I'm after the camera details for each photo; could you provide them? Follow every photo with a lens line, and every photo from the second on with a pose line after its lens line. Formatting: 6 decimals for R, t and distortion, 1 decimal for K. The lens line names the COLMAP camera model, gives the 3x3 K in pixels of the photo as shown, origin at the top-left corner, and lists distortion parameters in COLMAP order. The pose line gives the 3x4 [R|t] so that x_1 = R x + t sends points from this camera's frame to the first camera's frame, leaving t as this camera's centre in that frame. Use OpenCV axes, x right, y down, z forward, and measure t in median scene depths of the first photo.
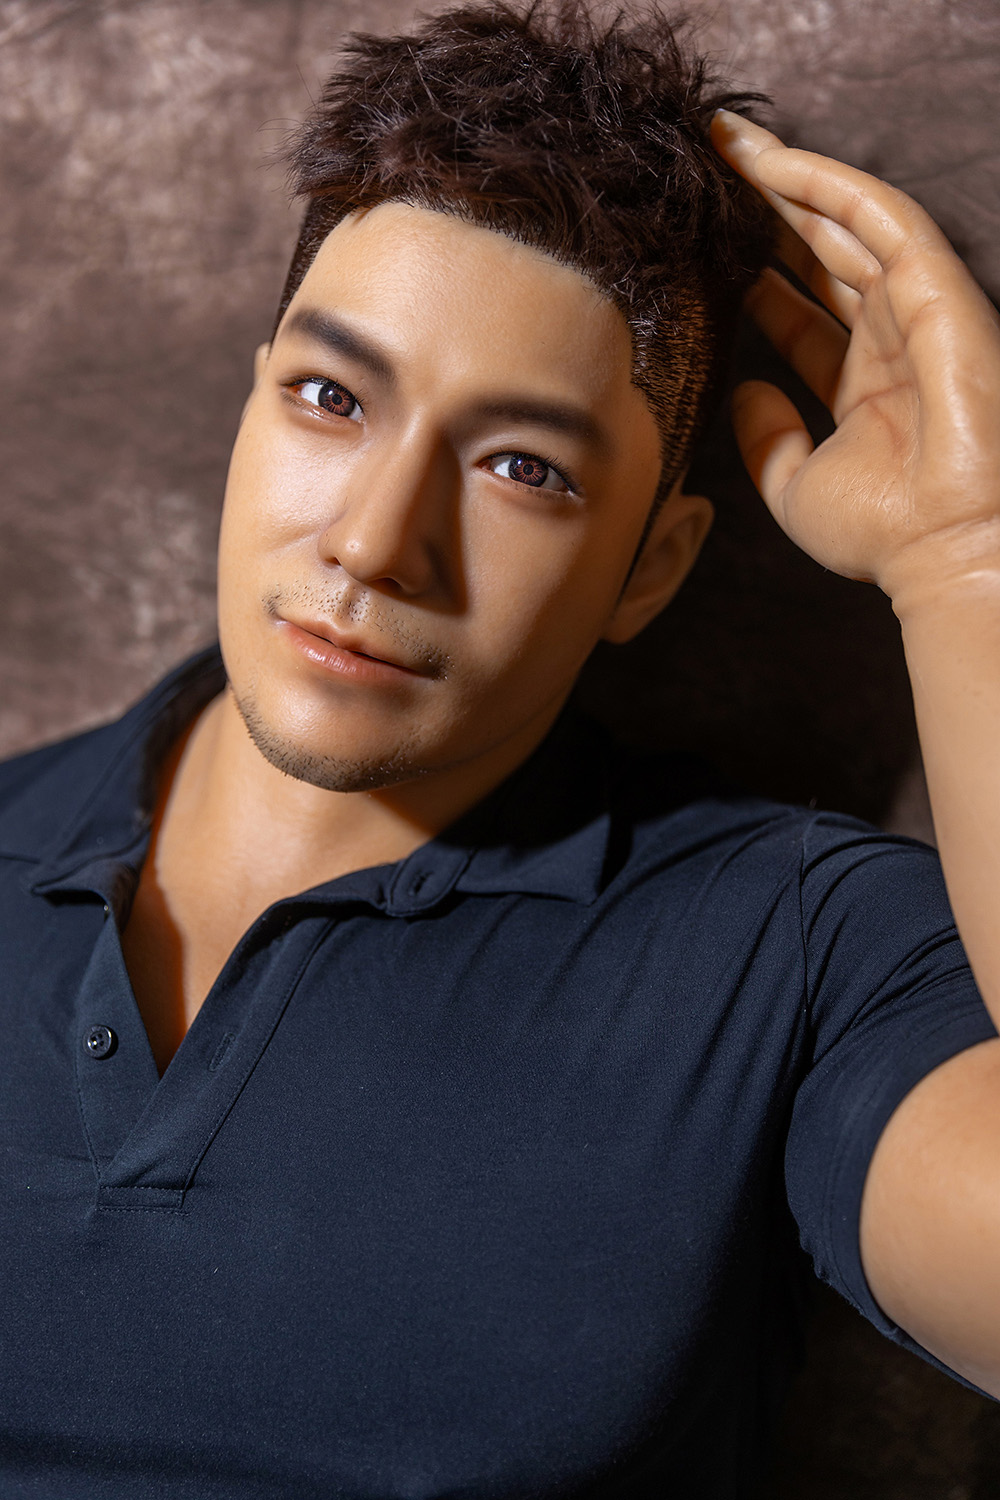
lens RADIAL K [[1883.6, 0, 458.4], [0, 1883.6, 759.7], [0, 0, 1]] dist [0.025479, 0.000000]
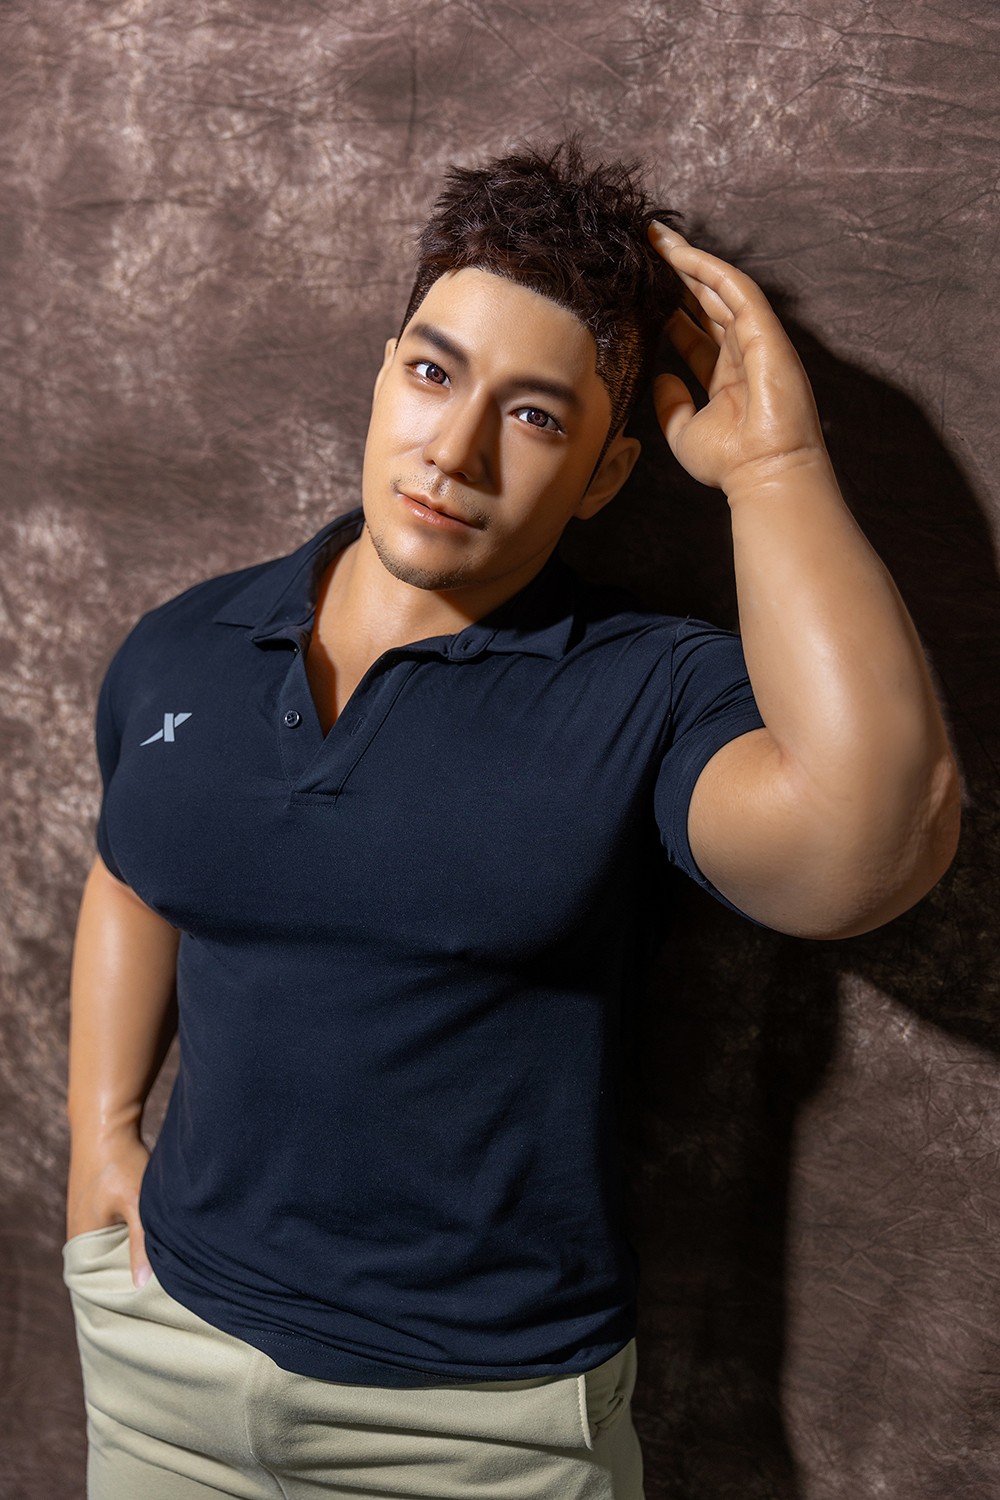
lens RADIAL K [[1492.1, 0, 469.5], [0, 1492.1, 776.8], [0, 0, 1]] dist [0.021928, 0.000000]
pose [[0.998852, 0.047715, 0.004221, -0.016008], [-0.047900, 0.995562, 0.080999, 0.067258], [-0.000337, -0.081109, 0.996705, -0.404008]]
